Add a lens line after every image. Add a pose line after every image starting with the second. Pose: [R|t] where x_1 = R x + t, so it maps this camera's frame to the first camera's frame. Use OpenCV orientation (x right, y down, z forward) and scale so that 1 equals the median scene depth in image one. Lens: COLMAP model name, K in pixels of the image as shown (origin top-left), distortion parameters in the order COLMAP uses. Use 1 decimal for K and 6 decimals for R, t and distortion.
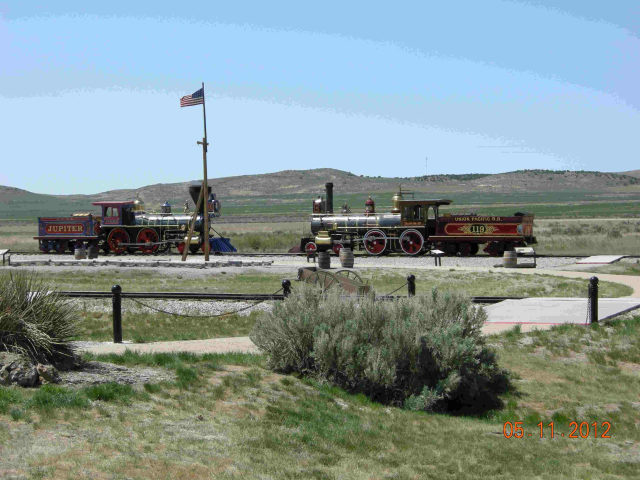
lens RADIAL K [[1361.8, 0, 320.0], [0, 1361.8, 240.0], [0, 0, 1]] dist [-0.037711, -0.193847]
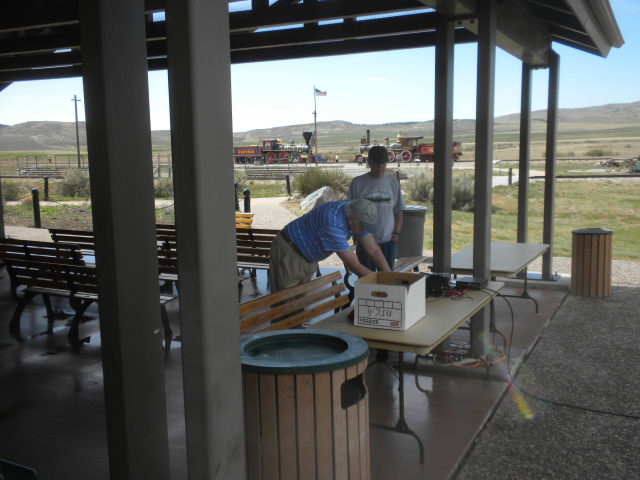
lens RADIAL K [[682.3, 0, 320.0], [0, 682.3, 240.0], [0, 0, 1]] dist [-0.002905, -0.015206]
pose [[0.999855, -0.012885, -0.011125, -0.062293], [0.014149, 0.992396, 0.122268, -0.000520], [0.009465, -0.122408, 0.992435, -0.137968]]
